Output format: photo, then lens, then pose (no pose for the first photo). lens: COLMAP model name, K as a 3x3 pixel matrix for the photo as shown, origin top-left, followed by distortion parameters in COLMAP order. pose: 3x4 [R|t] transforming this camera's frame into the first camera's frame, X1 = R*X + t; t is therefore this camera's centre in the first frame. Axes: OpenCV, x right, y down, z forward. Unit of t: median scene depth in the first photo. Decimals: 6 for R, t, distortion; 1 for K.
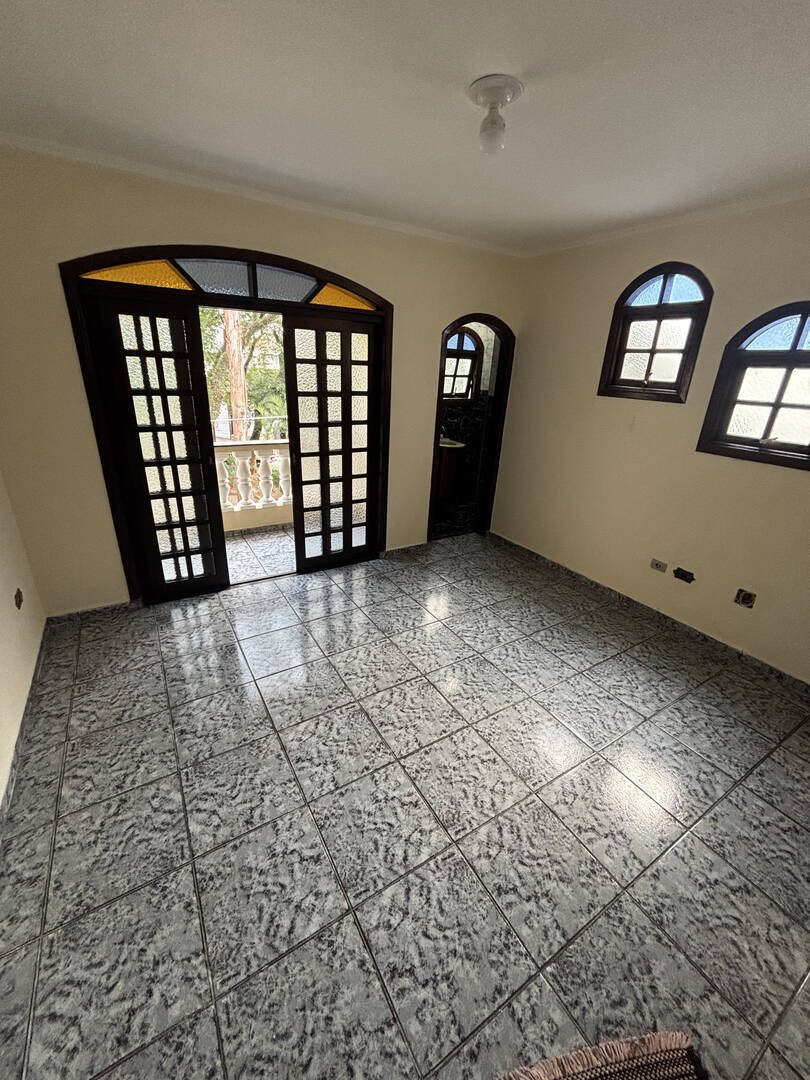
lens RADIAL K [[438.4, 0, 407.2], [0, 438.4, 539.8], [0, 0, 1]] dist [0.003698, 0.001708]
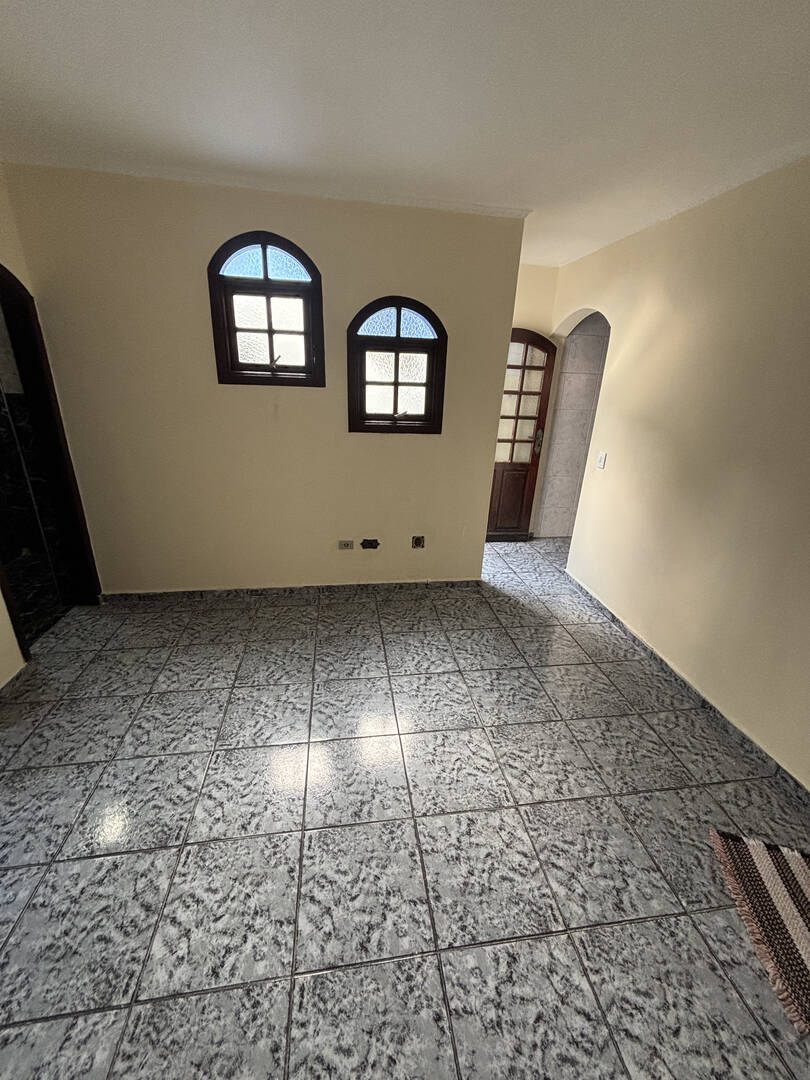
lens RADIAL K [[438.4, 0, 405.1], [0, 438.4, 536.7], [0, 0, 1]] dist [0.003698, 0.001708]
pose [[0.389829, -0.354933, 0.849739, -0.262226], [0.323450, 0.916722, 0.234524, -0.167189], [-0.862214, 0.183424, 0.472168, 0.418591]]
